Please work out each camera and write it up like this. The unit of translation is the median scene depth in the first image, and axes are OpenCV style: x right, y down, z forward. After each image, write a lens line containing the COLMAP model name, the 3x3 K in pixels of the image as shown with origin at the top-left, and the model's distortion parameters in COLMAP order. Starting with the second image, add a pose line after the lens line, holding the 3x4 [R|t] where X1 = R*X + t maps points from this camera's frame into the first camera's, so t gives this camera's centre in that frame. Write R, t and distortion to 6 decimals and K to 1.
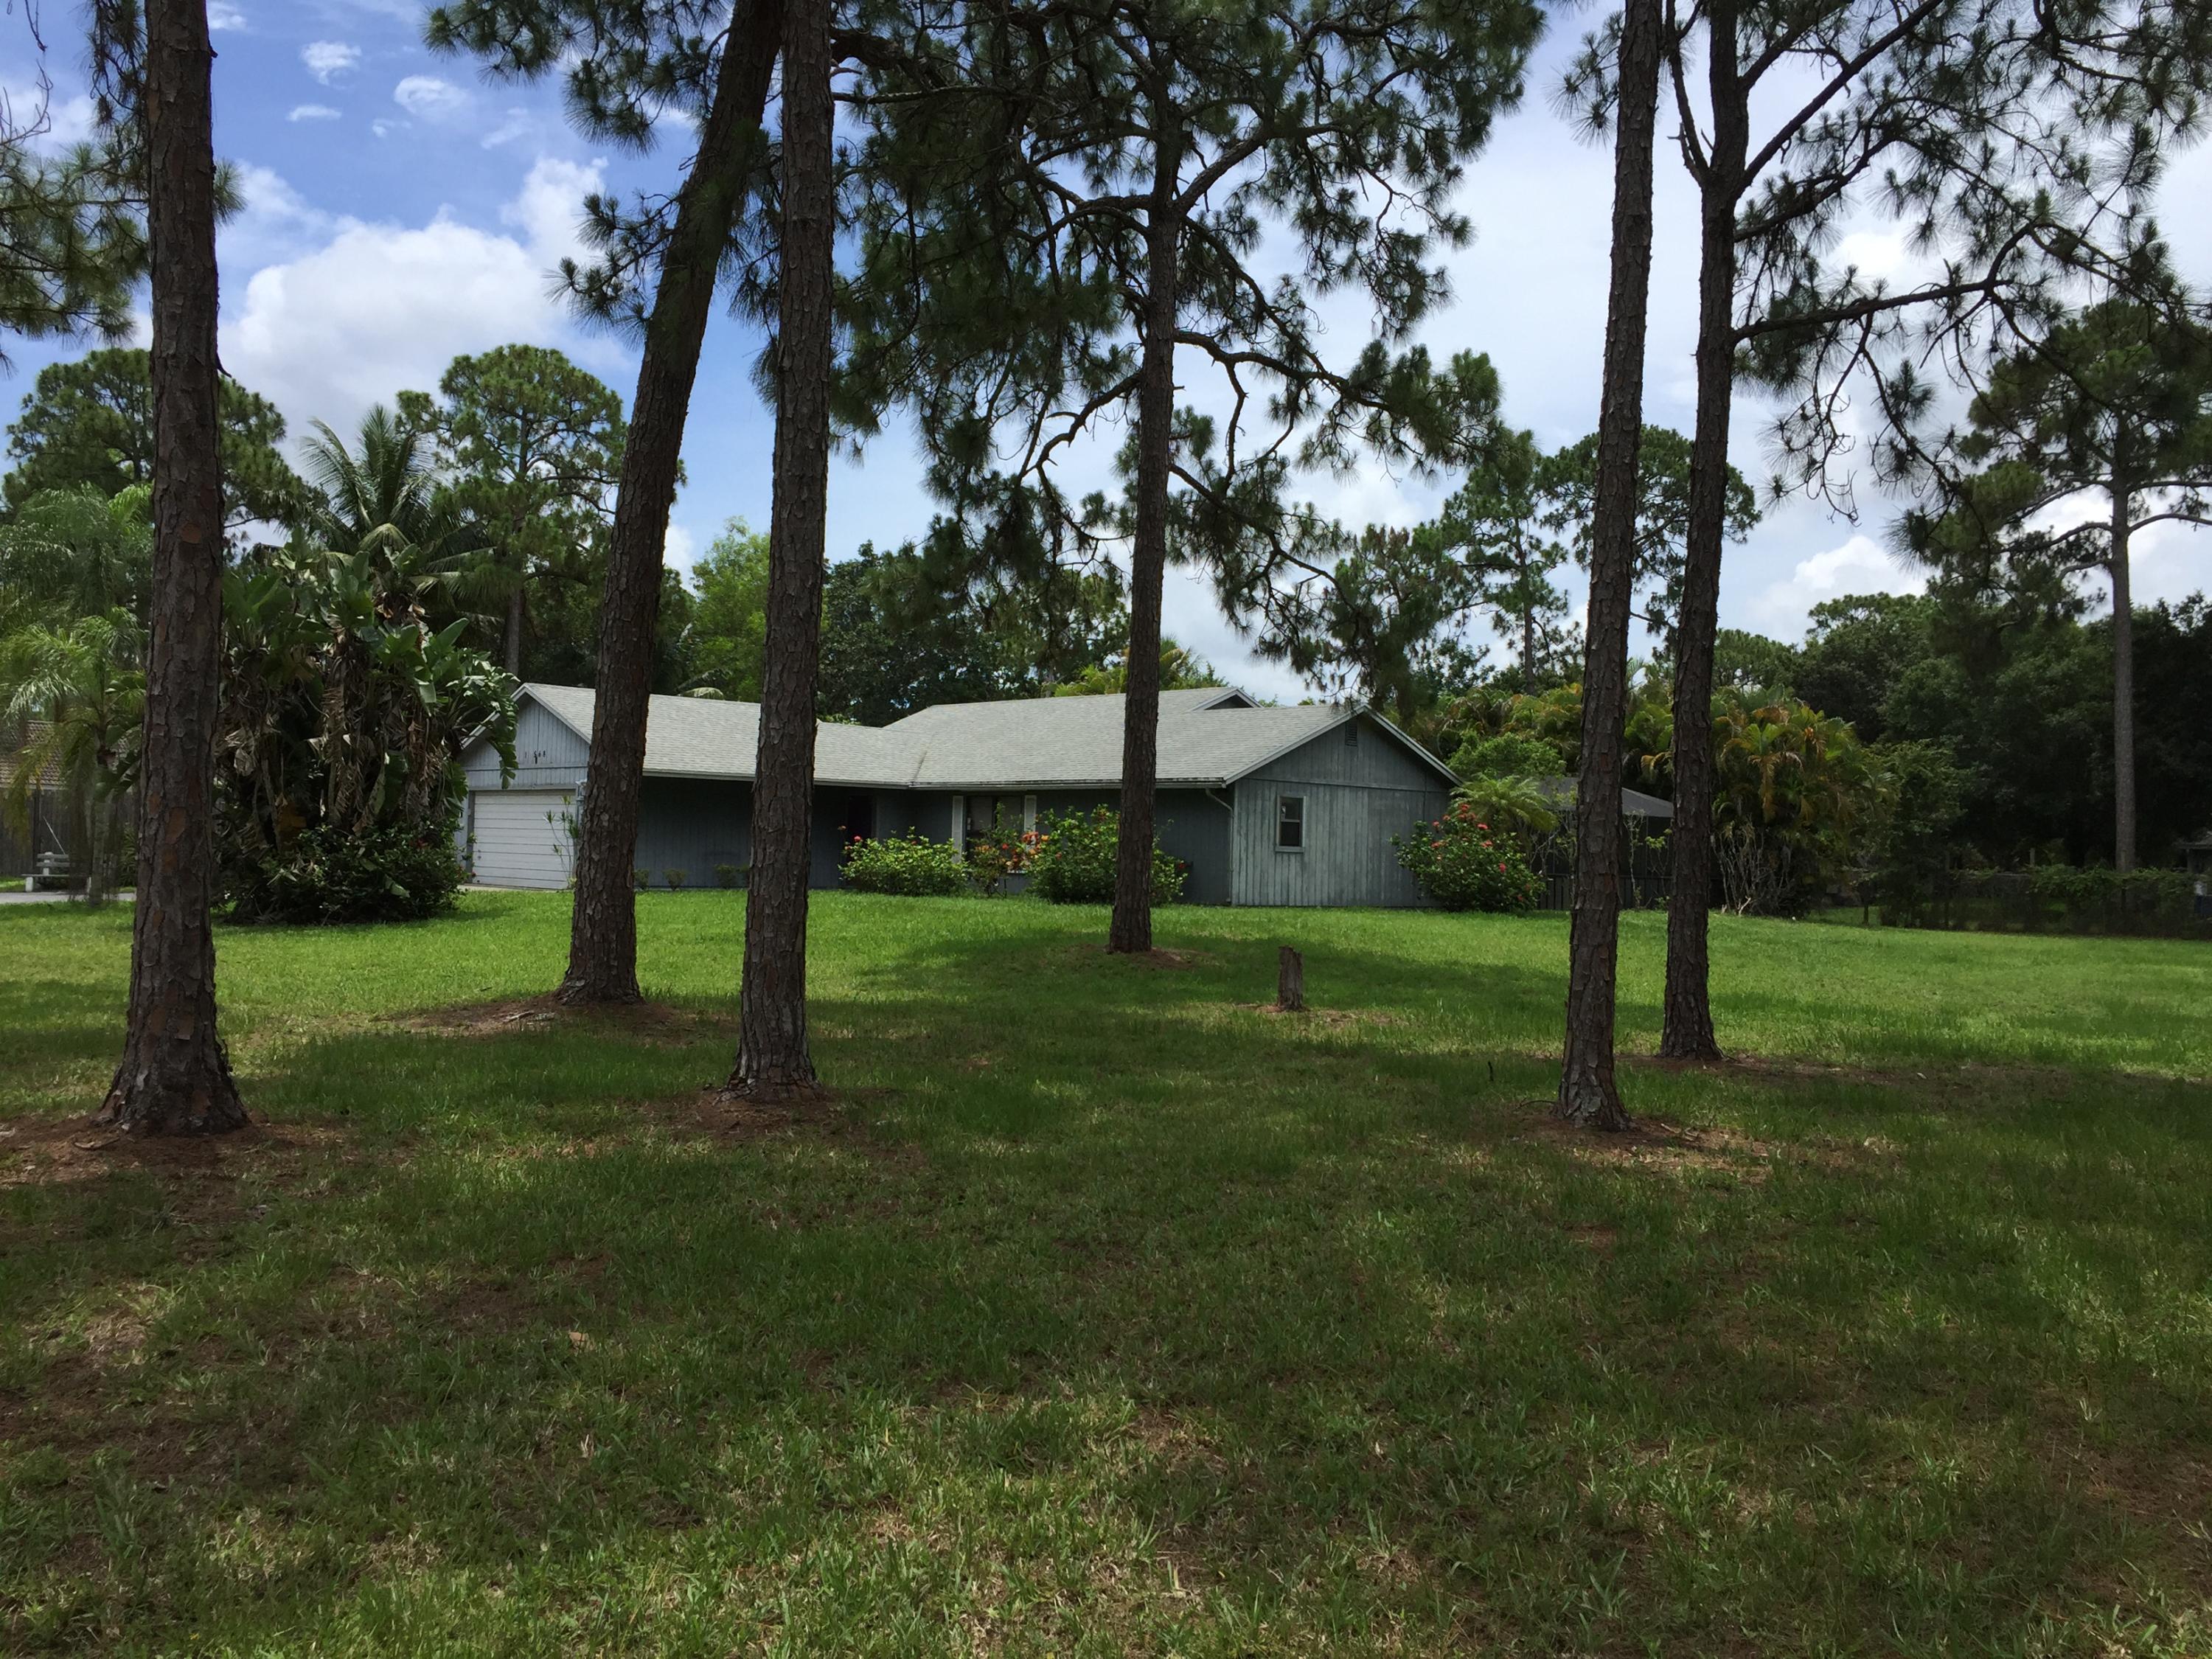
lens RADIAL K [[1869.3, 0, 1099.6], [0, 1869.3, 855.0], [0, 0, 1]] dist [0.065404, -0.077026]
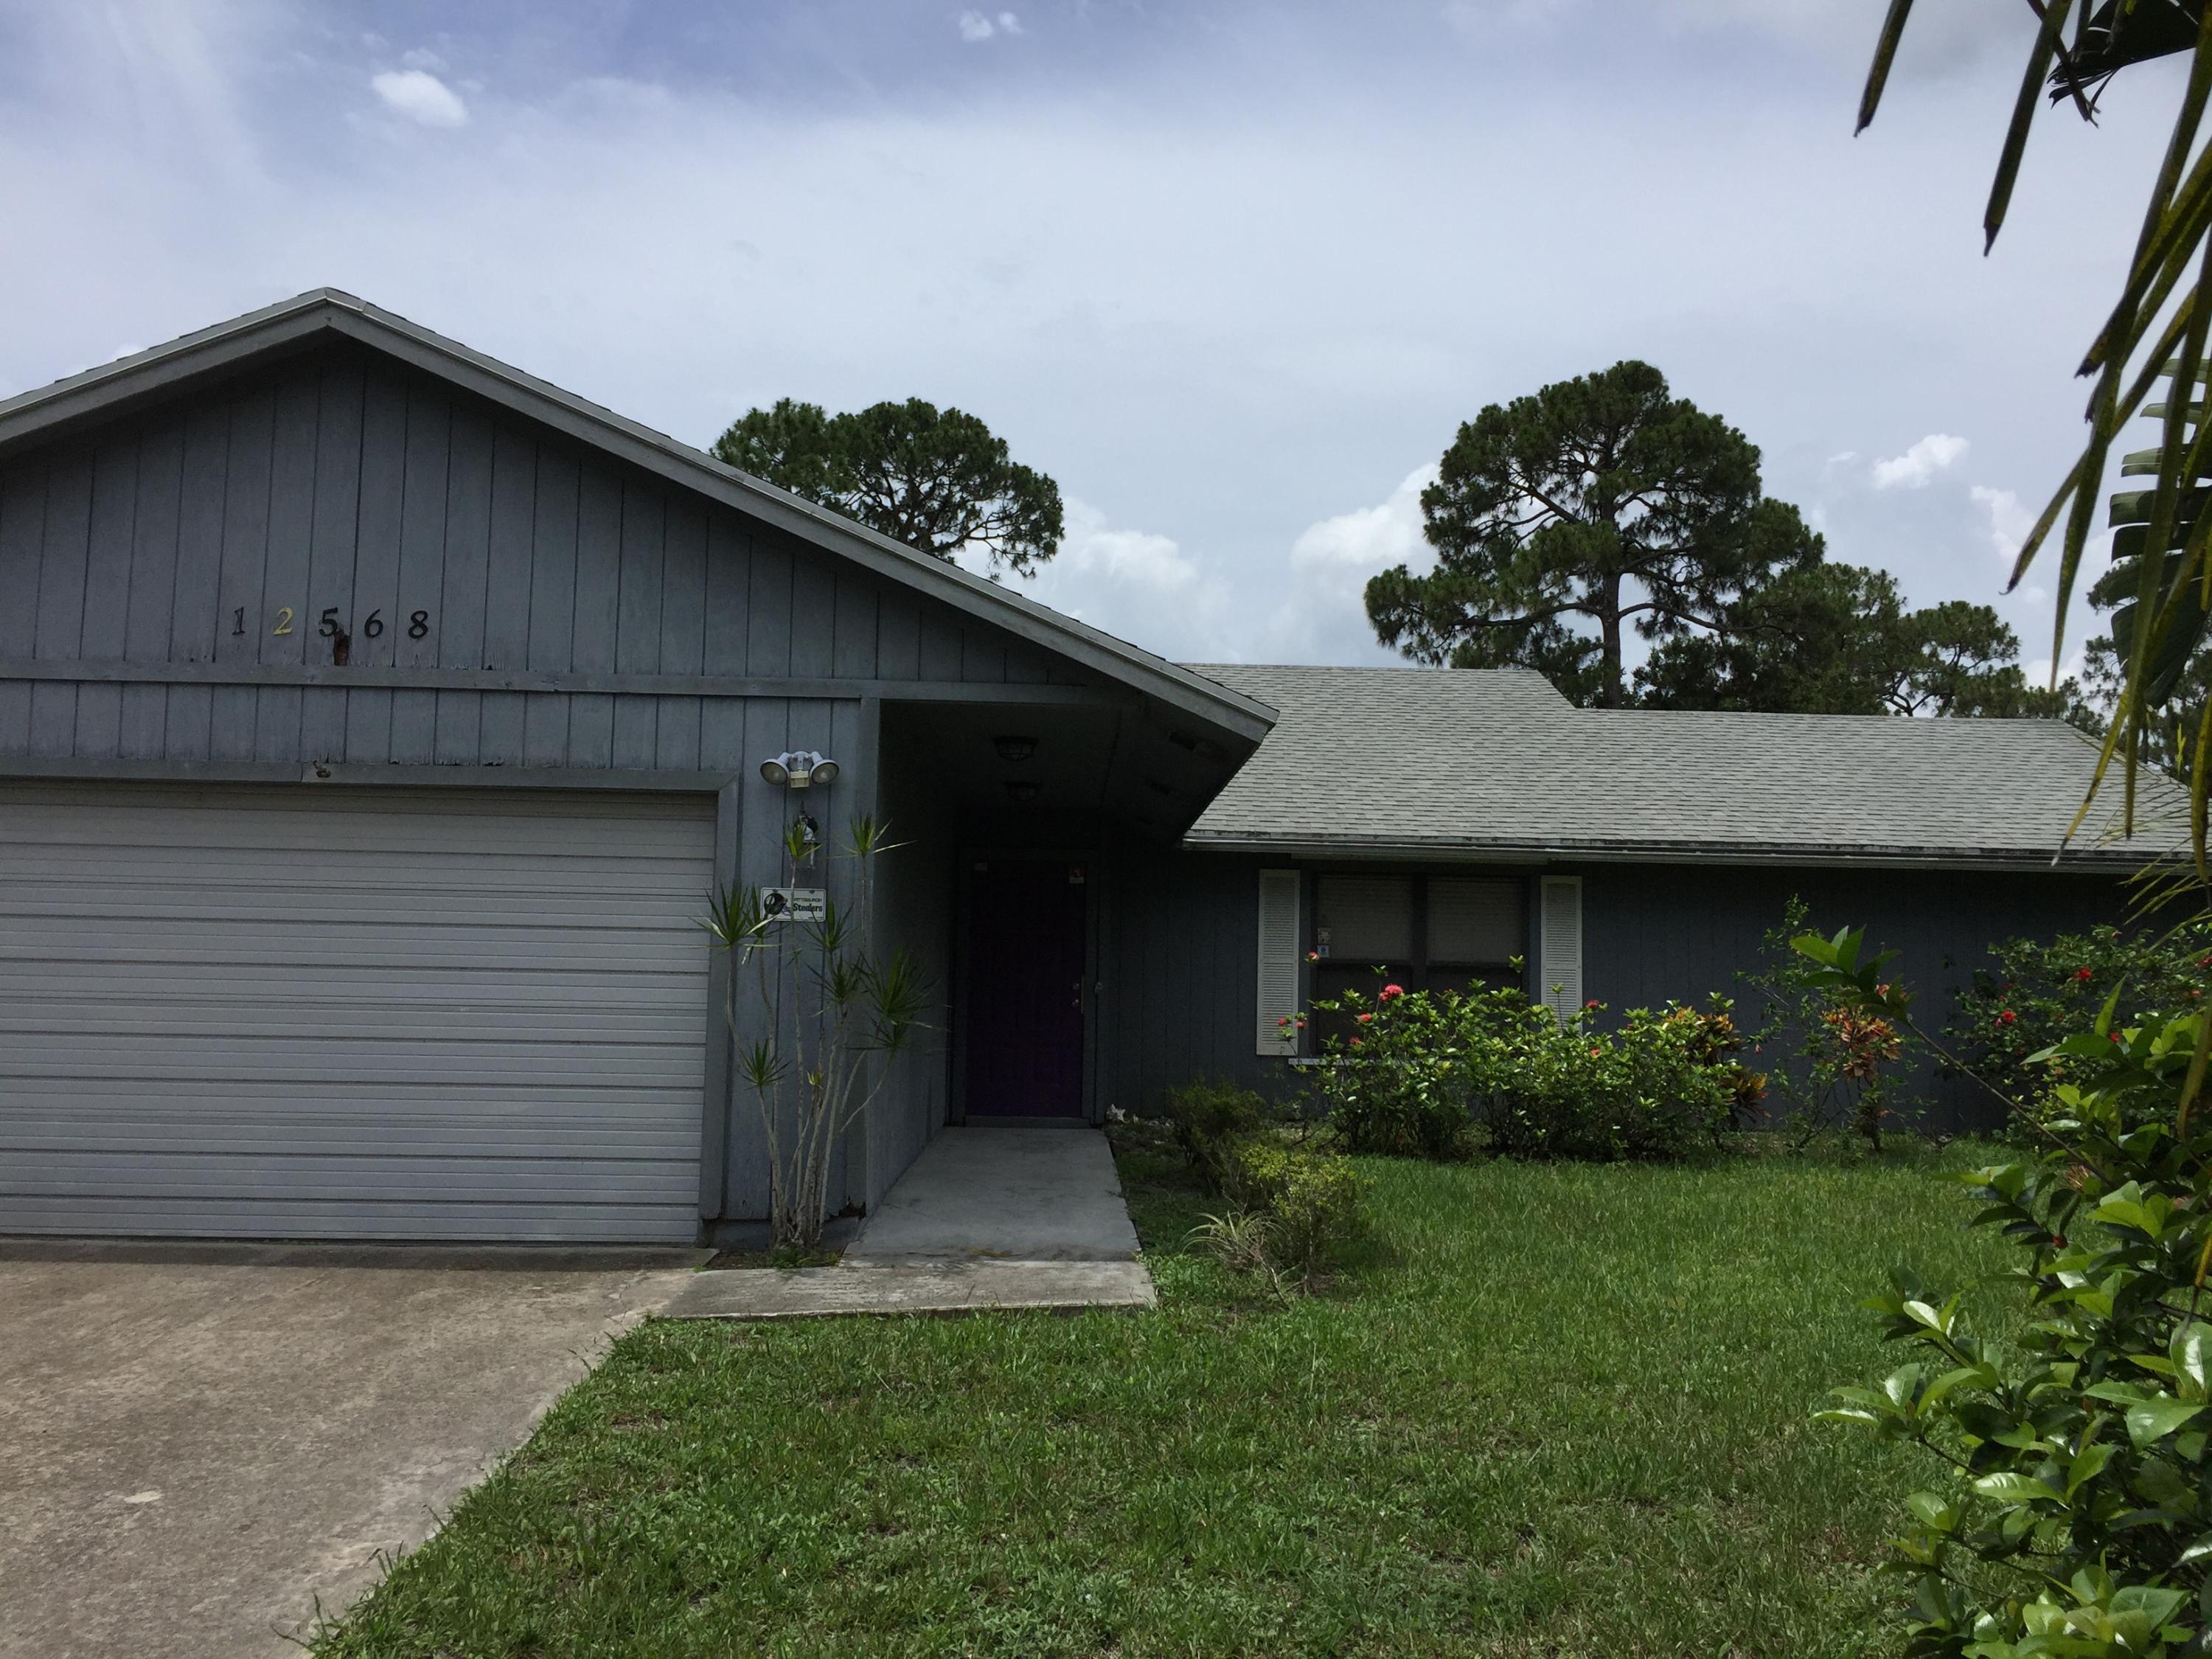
lens RADIAL K [[1878.2, 0, 1107.3], [0, 1878.2, 838.1], [0, 0, 1]] dist [0.019856, -0.002737]
pose [[0.678740, 0.044339, 0.733038, -0.385381], [-0.004026, 0.998385, -0.056661, -0.016107], [-0.734367, 0.035507, 0.677823, 0.763568]]
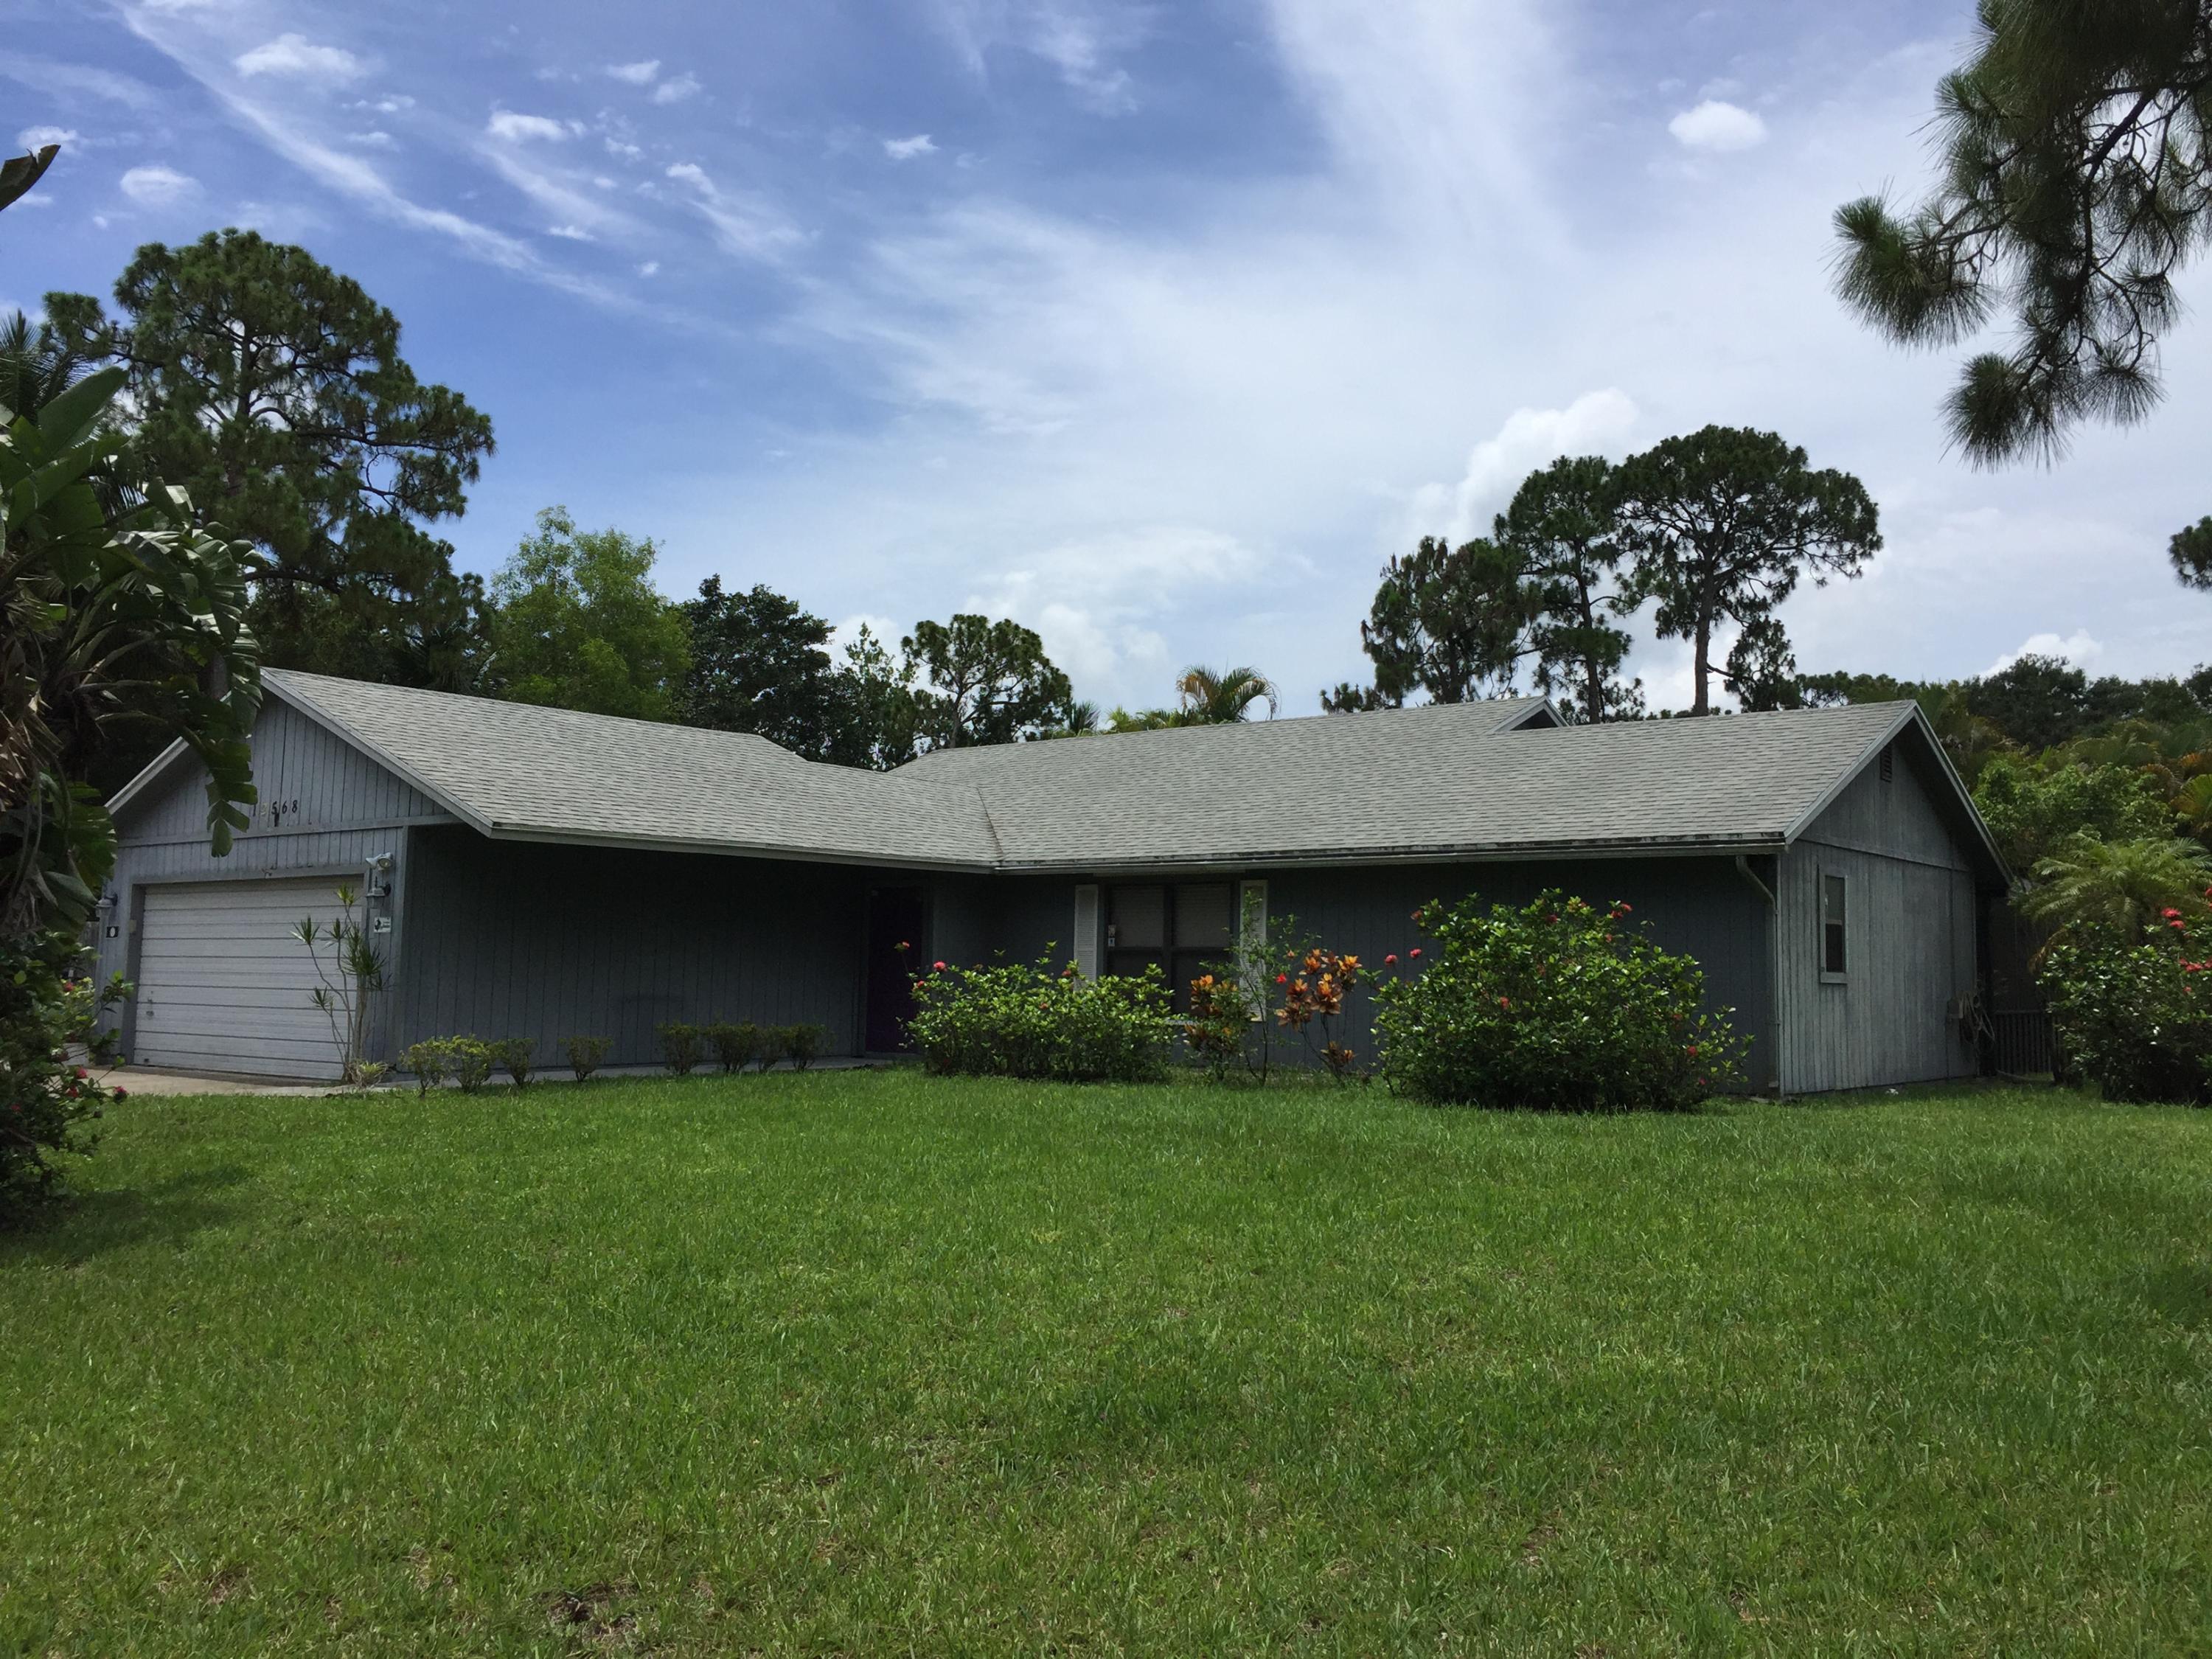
lens RADIAL K [[1869.3, 0, 1099.6], [0, 1869.3, 855.0], [0, 0, 1]] dist [0.065404, -0.077026]
pose [[0.990762, -0.004888, 0.135523, -0.146150], [0.013293, 0.998038, -0.061185, -0.006953], [-0.134958, 0.062422, 0.988883, 0.459287]]
